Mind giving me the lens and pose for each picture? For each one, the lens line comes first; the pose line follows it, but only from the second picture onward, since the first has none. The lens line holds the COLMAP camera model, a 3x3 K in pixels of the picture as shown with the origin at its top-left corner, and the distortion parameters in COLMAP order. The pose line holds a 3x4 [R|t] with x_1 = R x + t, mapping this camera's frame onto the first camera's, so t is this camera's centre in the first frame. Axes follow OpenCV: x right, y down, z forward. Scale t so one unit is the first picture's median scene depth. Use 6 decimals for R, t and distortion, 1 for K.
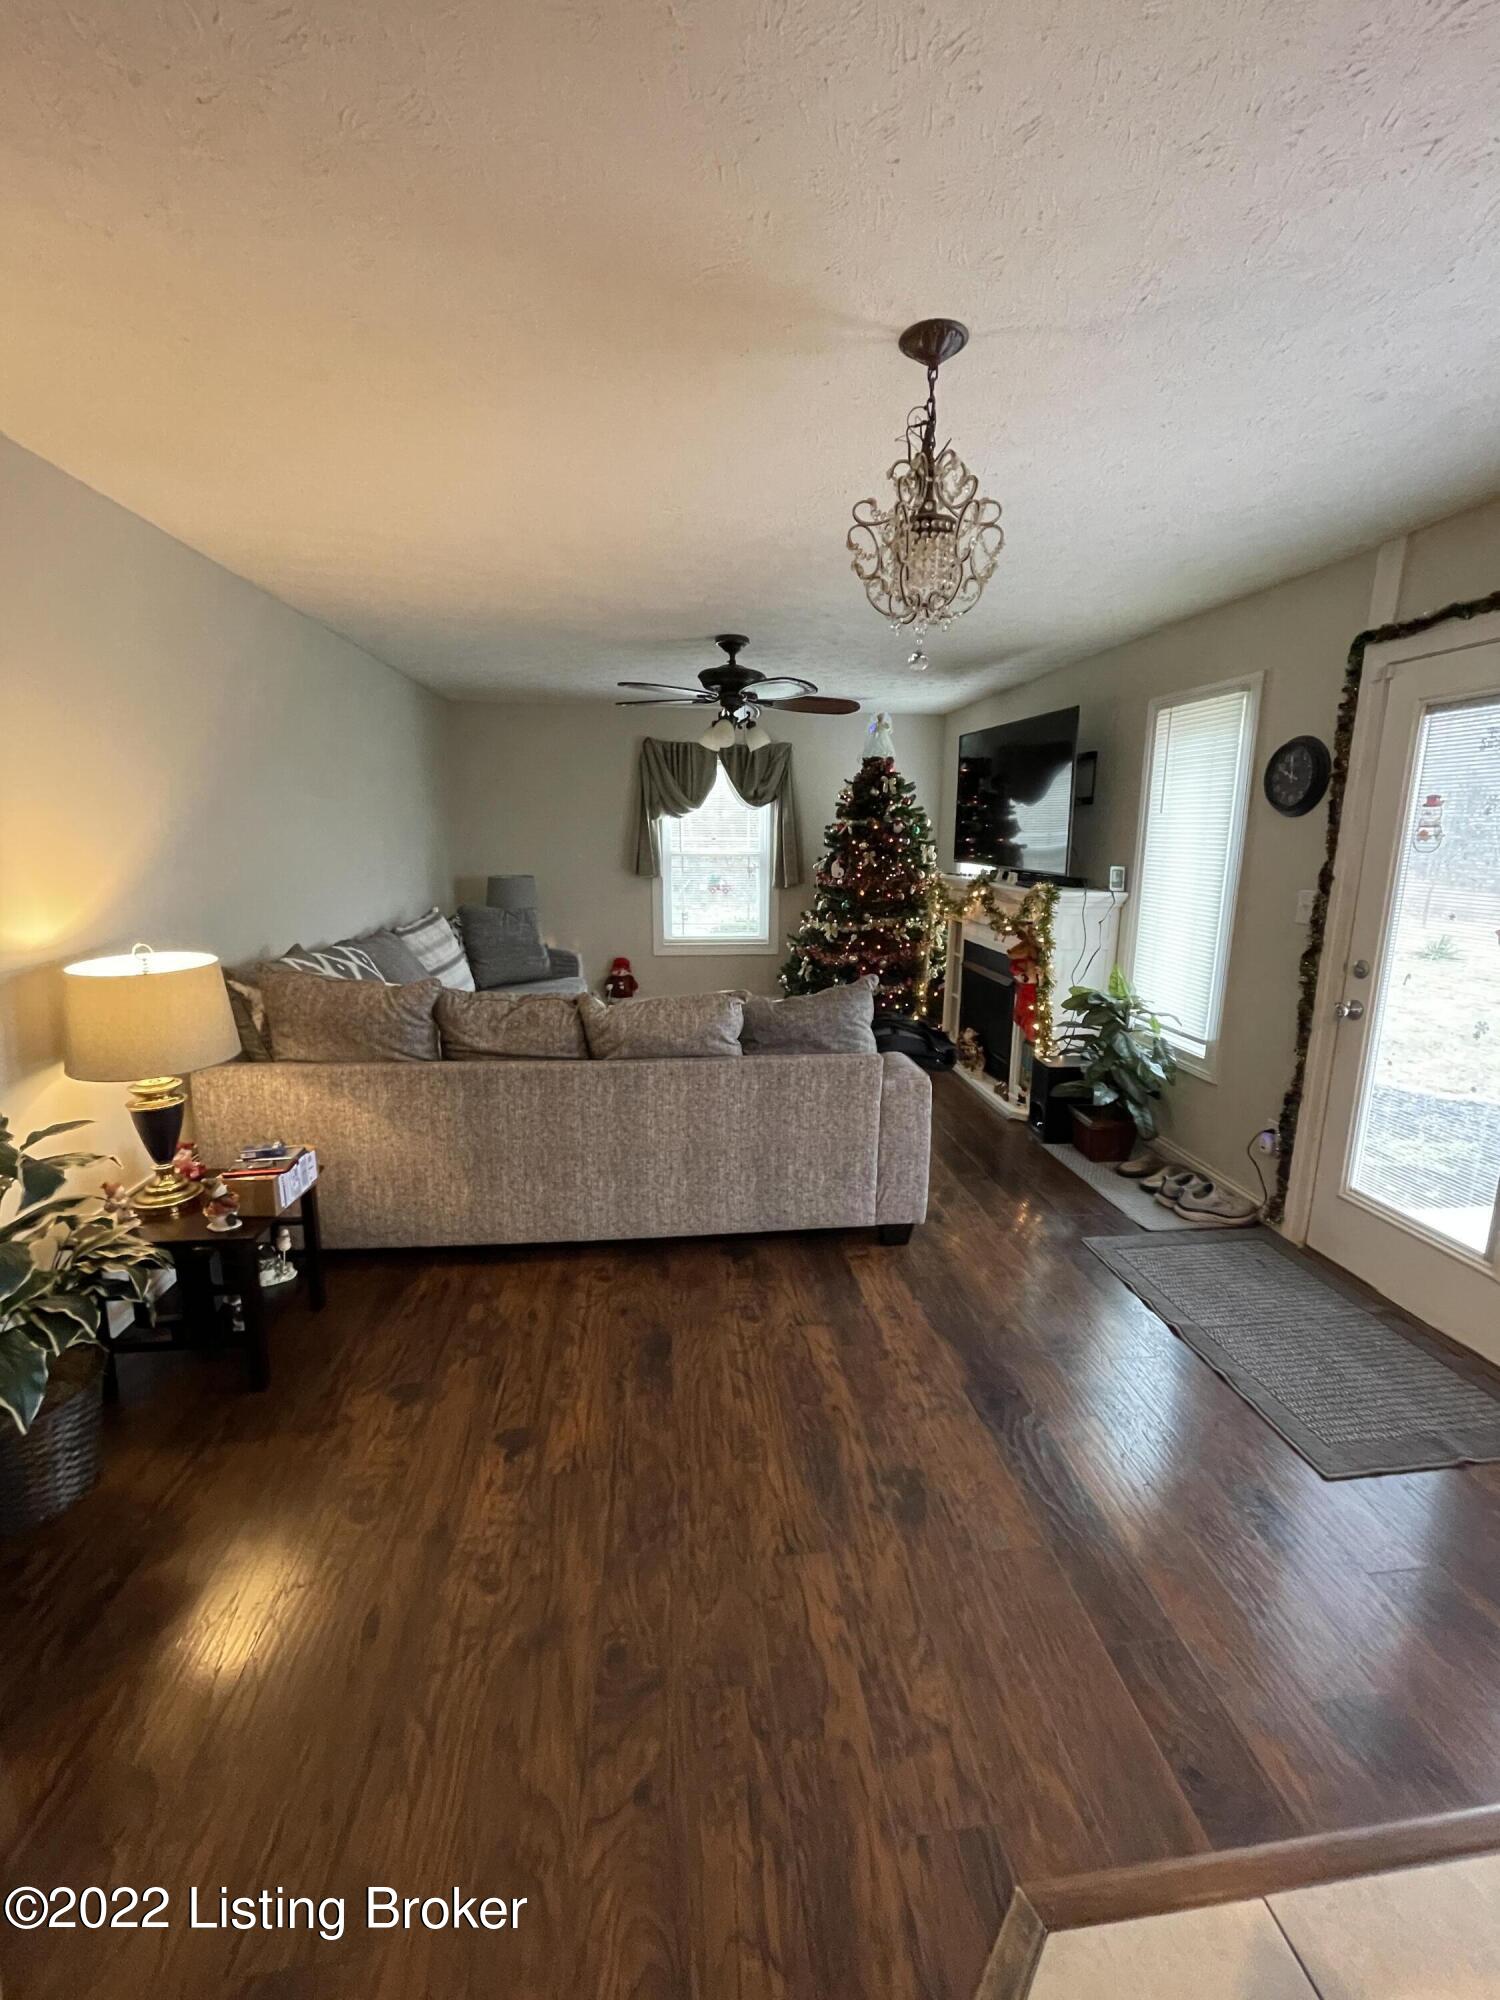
lens RADIAL K [[808.4, 0, 756.4], [0, 808.4, 998.1], [0, 0, 1]] dist [-0.002225, -0.000128]
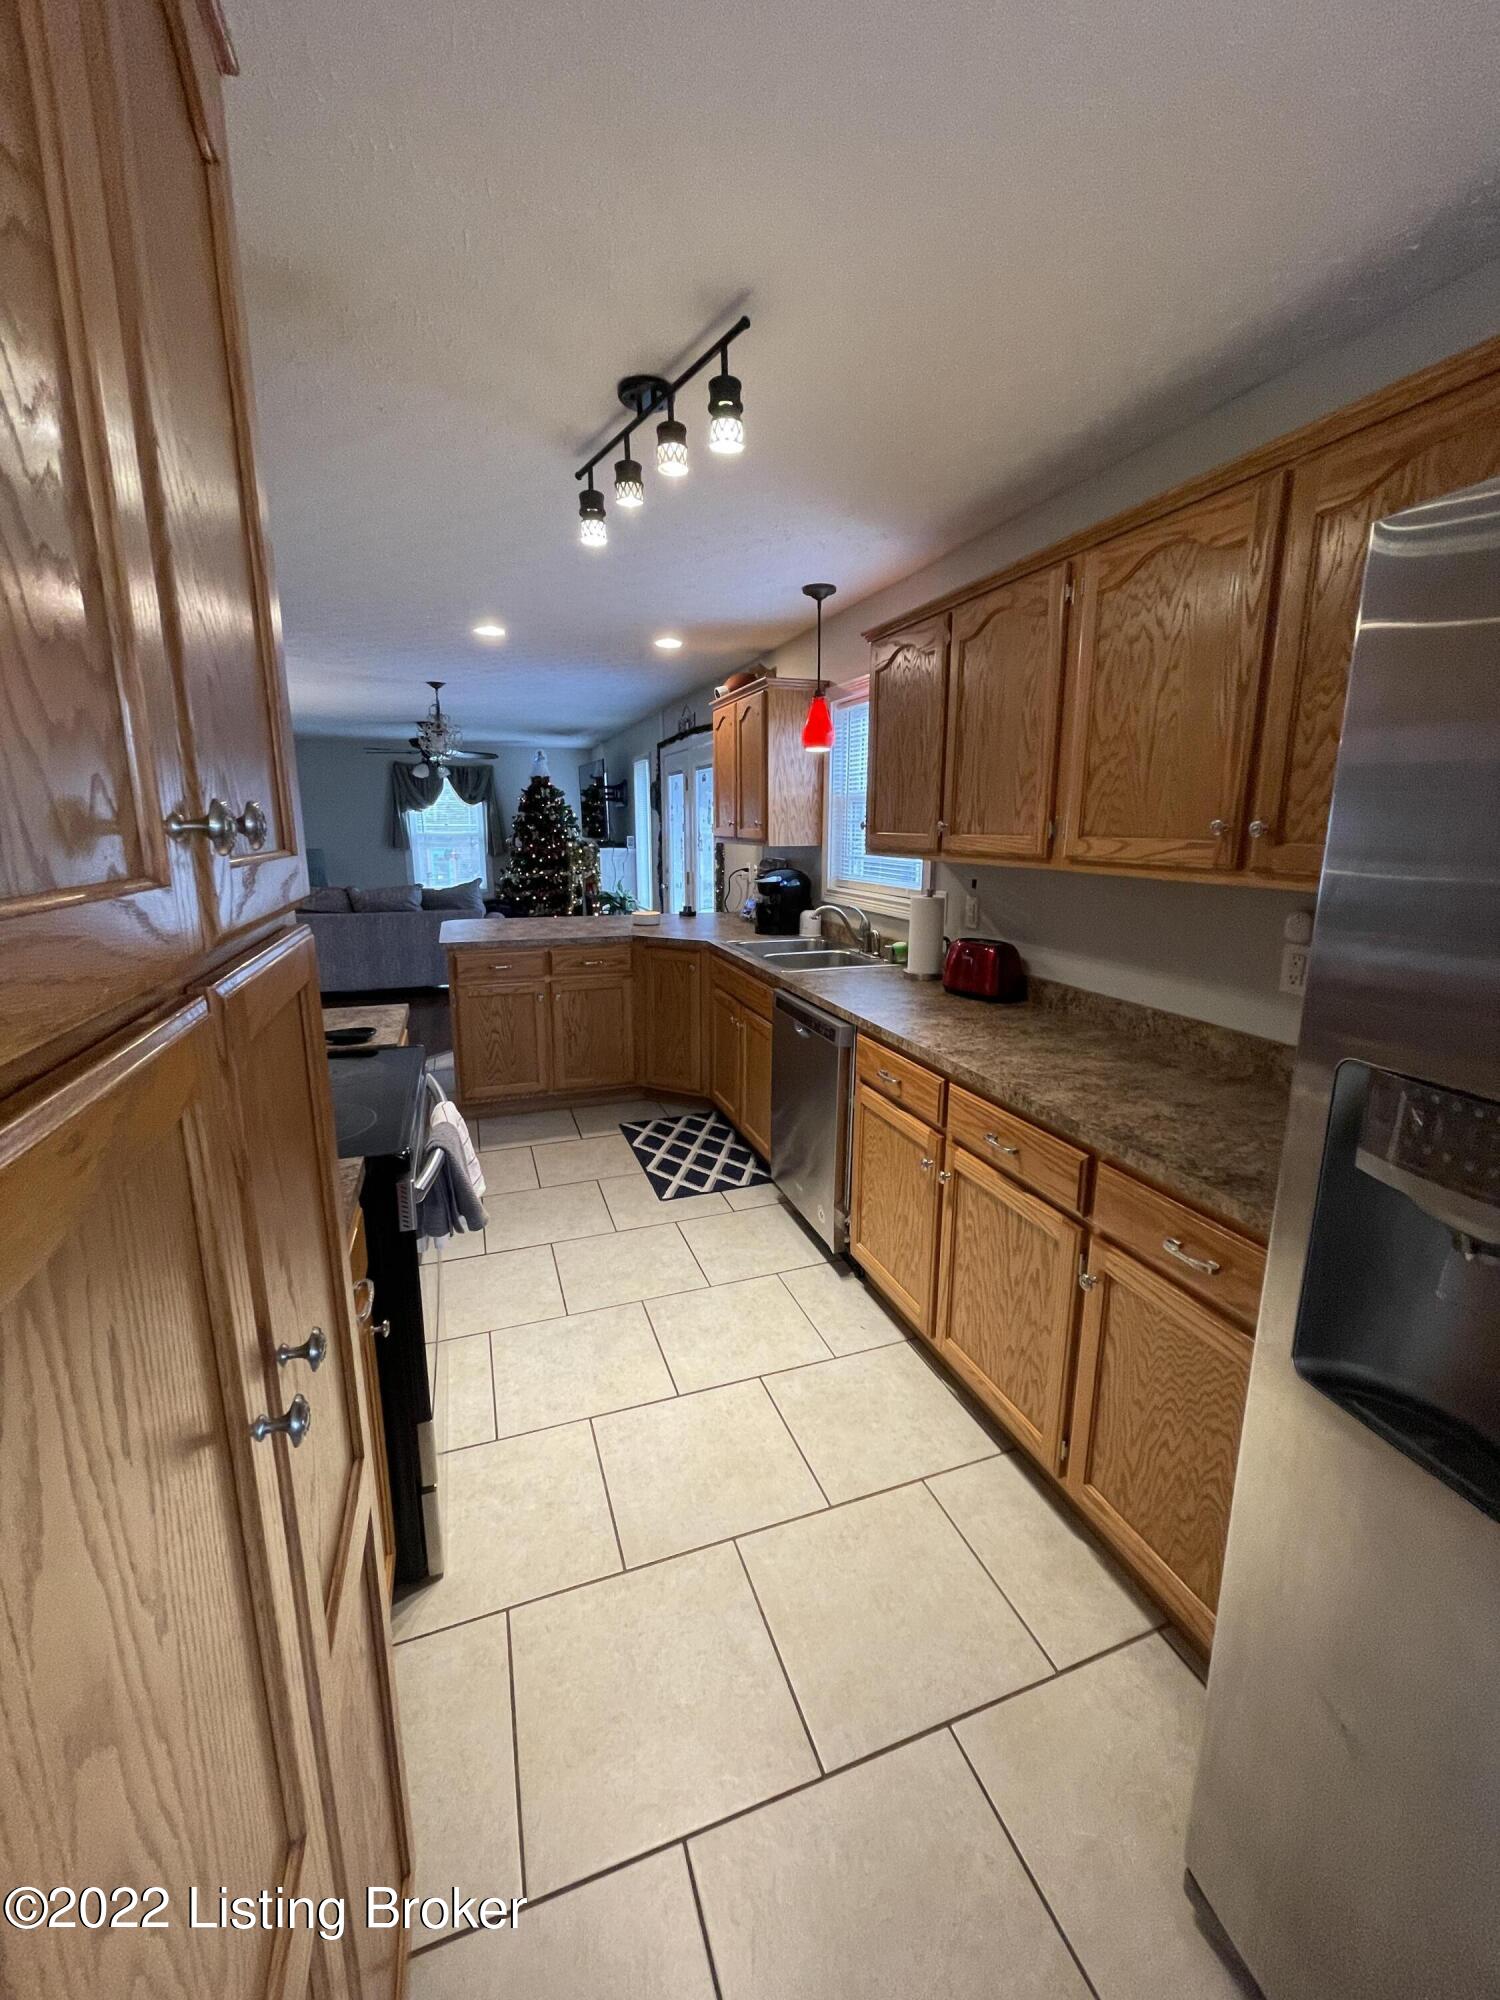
lens RADIAL K [[808.4, 0, 750.8], [0, 808.4, 991.6], [0, 0, 1]] dist [-0.002225, -0.000128]
pose [[0.975543, -0.046952, 0.214733, 0.194651], [0.046631, 0.998891, 0.006563, 0.162131], [-0.214803, 0.003611, 0.976651, -0.741452]]
